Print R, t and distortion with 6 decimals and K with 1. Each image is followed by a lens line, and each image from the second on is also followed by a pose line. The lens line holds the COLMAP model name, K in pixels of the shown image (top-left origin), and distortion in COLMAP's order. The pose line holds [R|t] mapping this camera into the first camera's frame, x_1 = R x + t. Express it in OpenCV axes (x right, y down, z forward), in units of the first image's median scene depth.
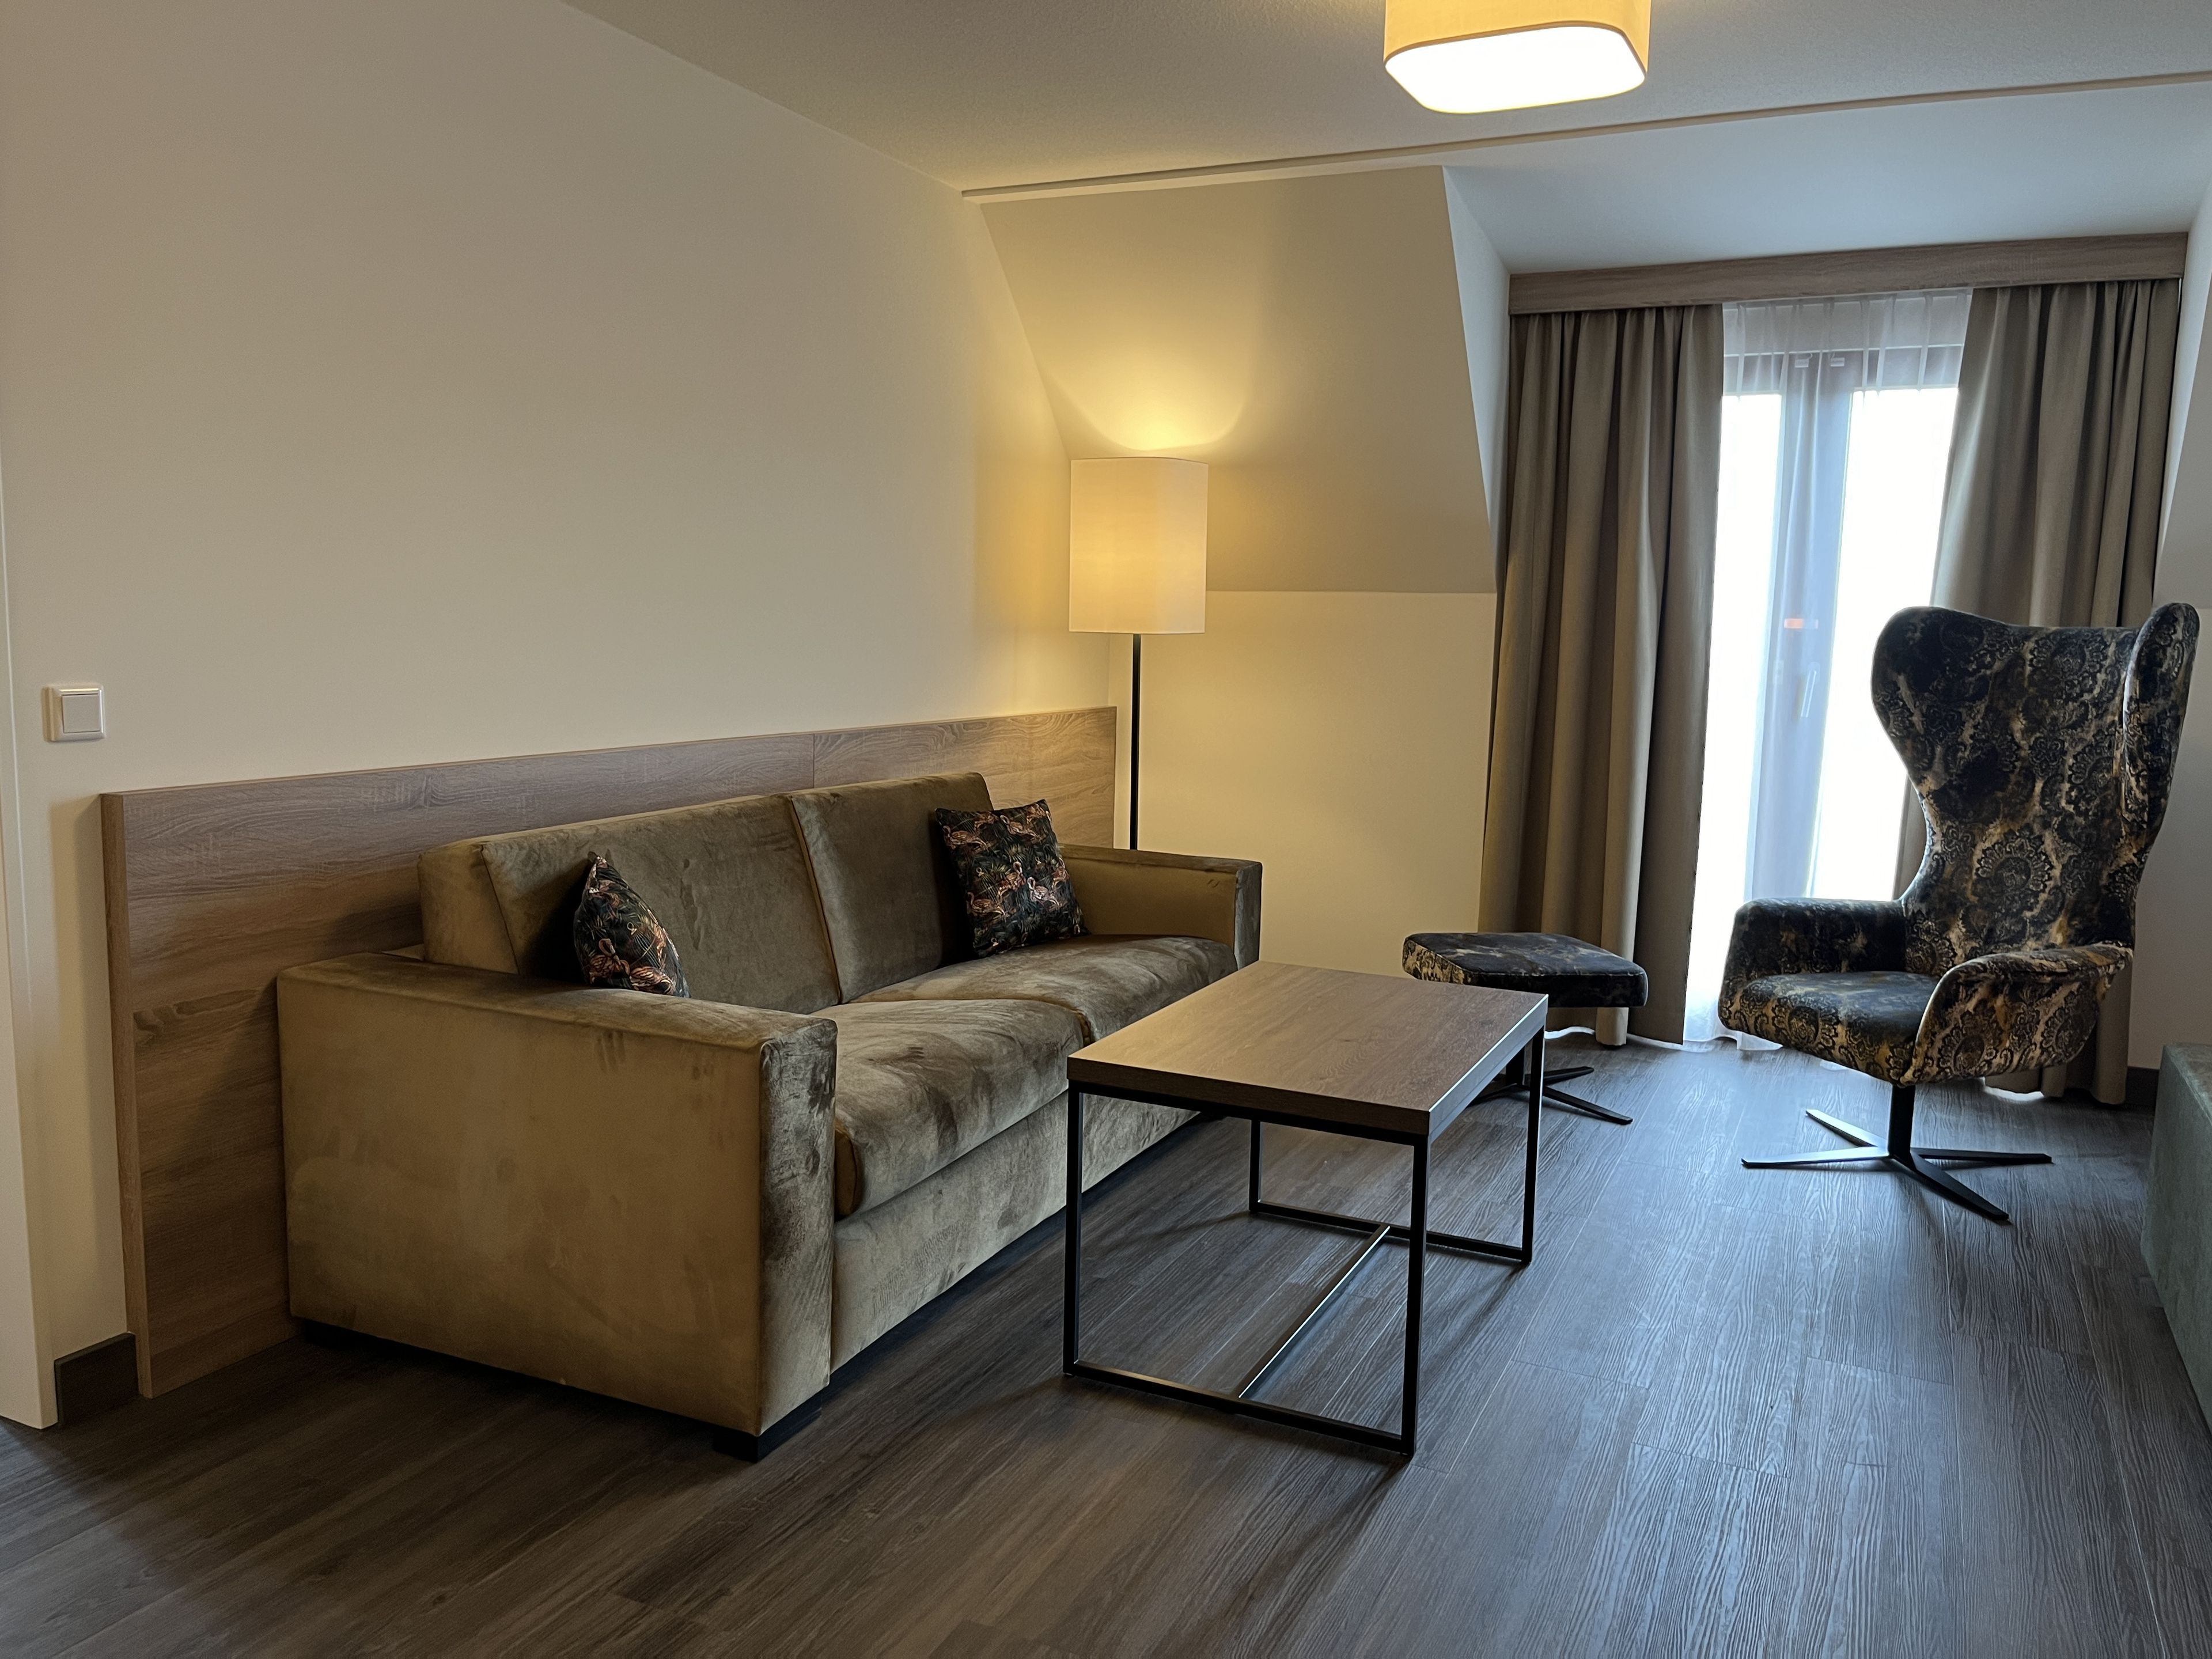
lens RADIAL K [[1678.9, 0, 1092.1], [0, 1678.9, 838.2], [0, 0, 1]] dist [0.012404, -0.034778]
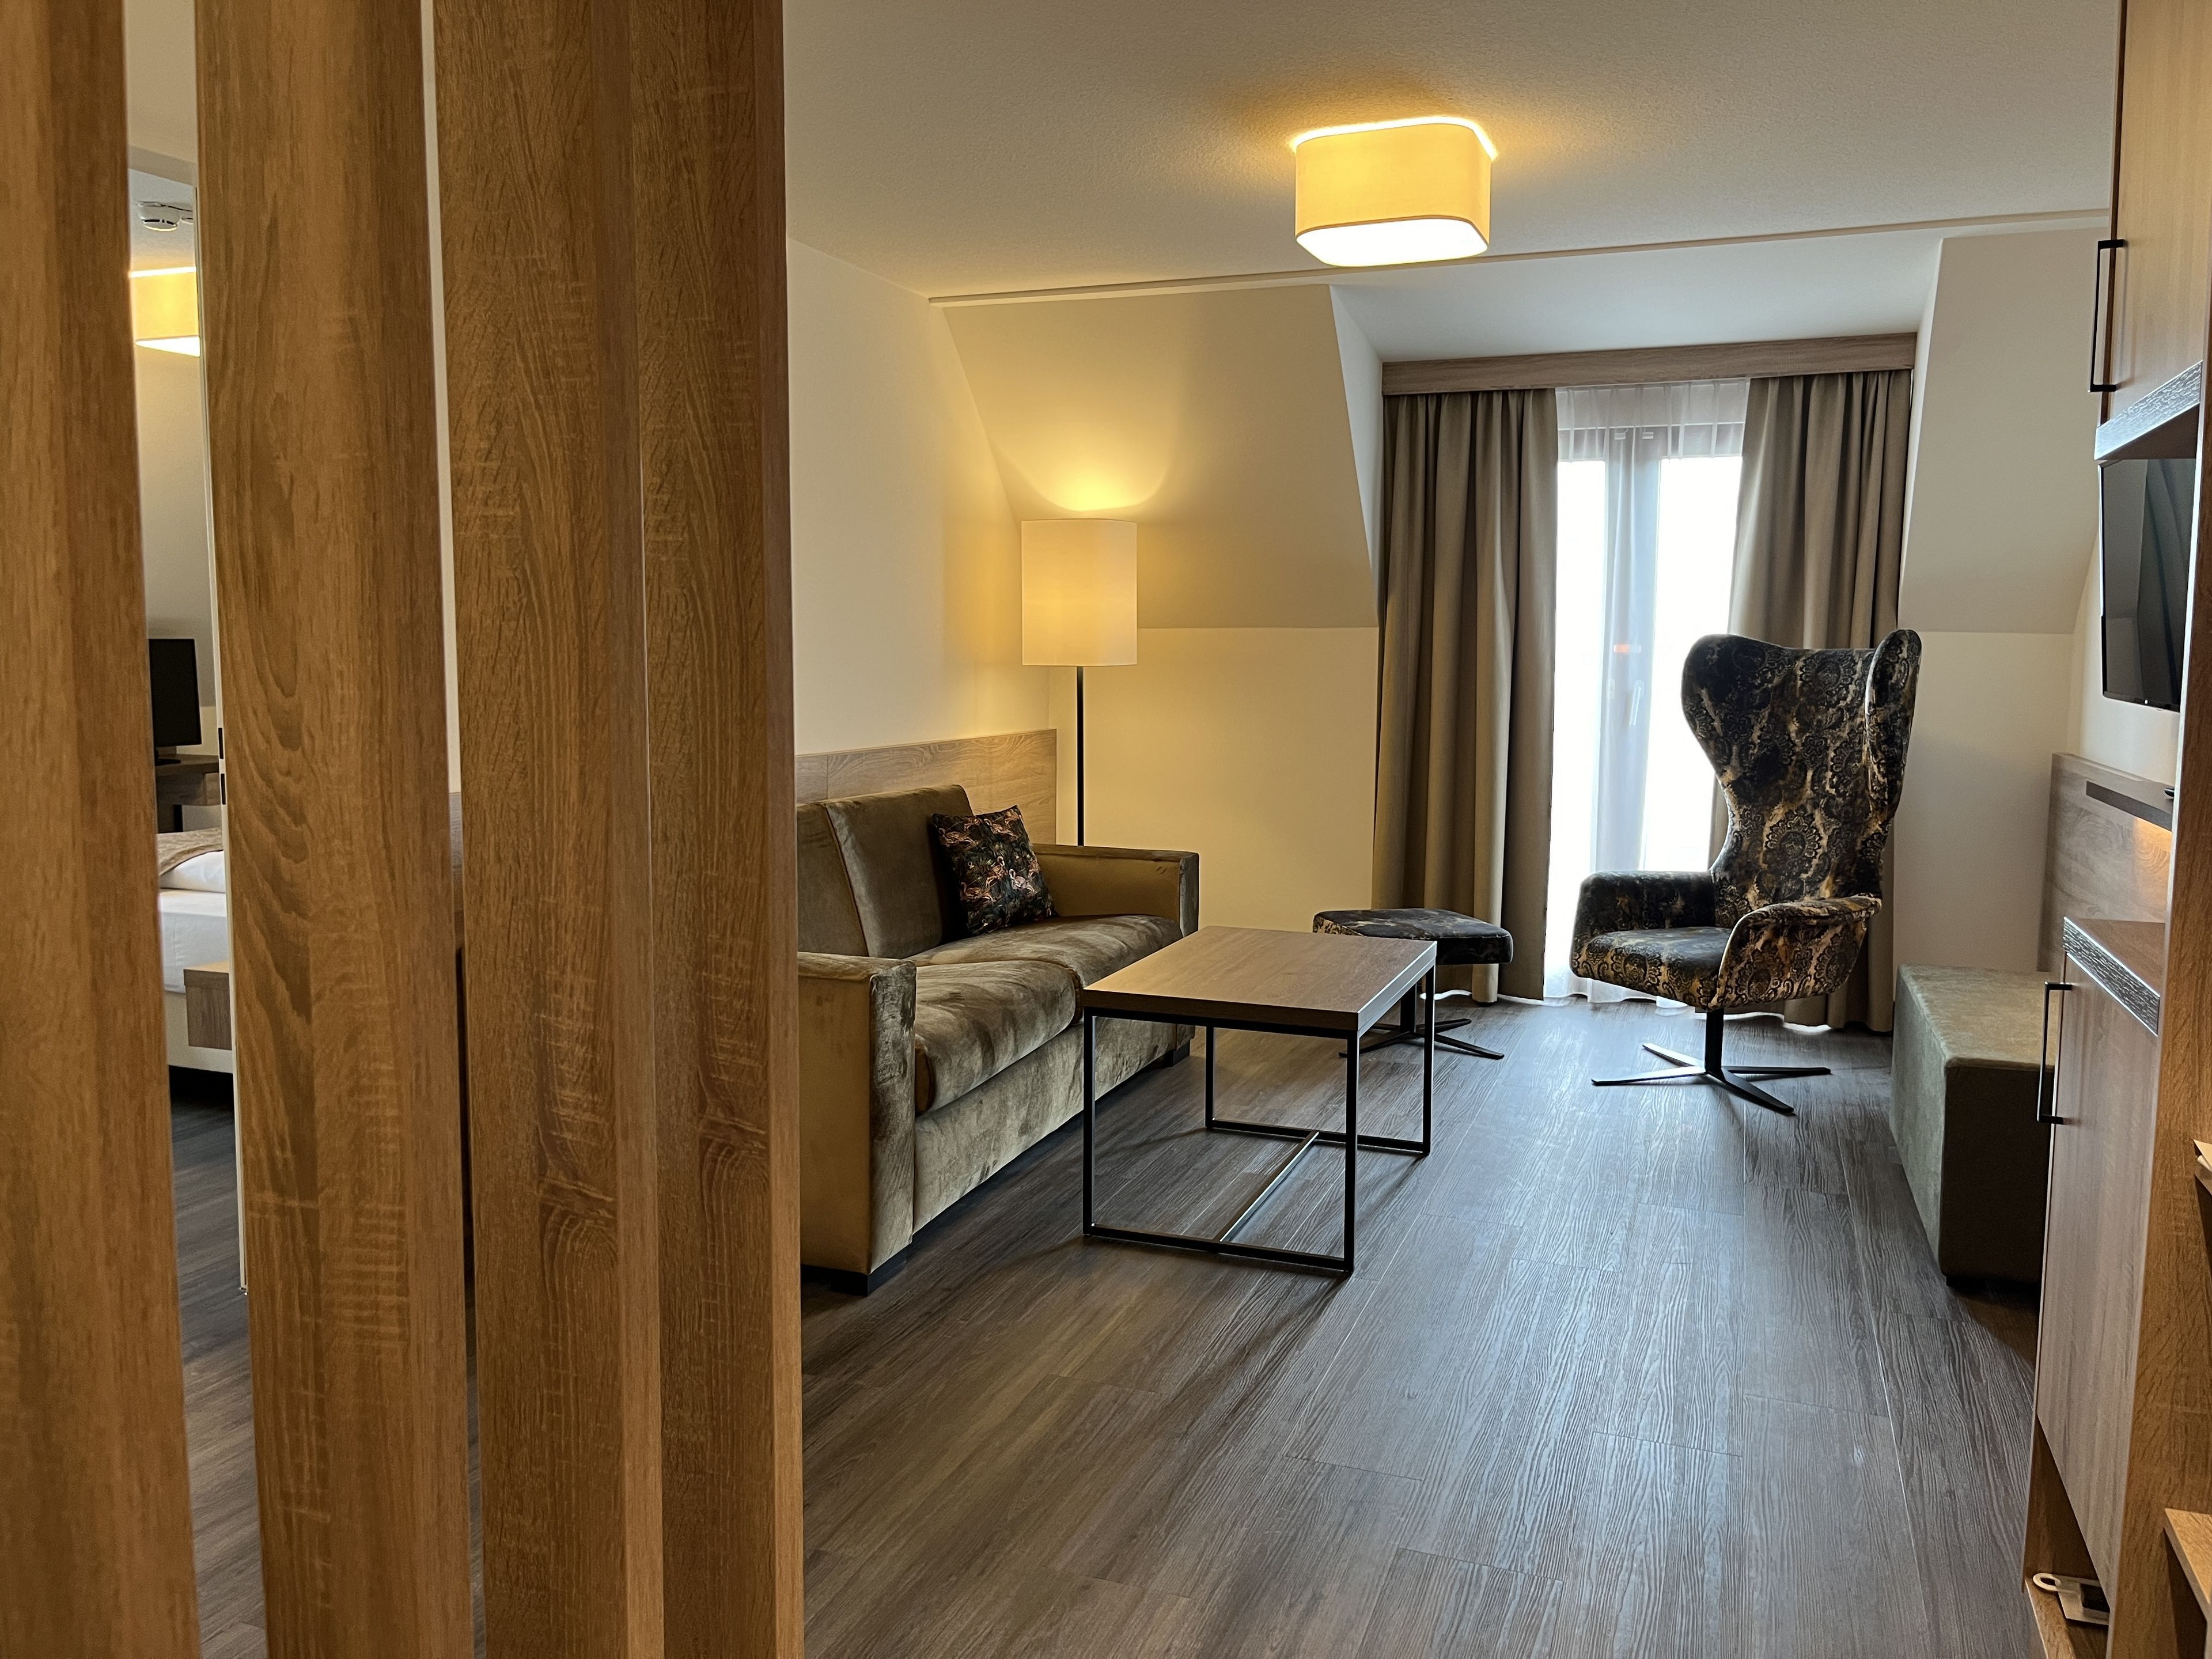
lens RADIAL K [[1600.4, 0, 1117.0], [0, 1600.4, 818.3], [0, 0, 1]] dist [-0.004513, 0.004368]
pose [[0.996609, -0.024477, 0.078560, -0.058249], [0.026415, 0.999369, -0.023729, 0.018615], [-0.077929, 0.025723, 0.996627, -0.178788]]
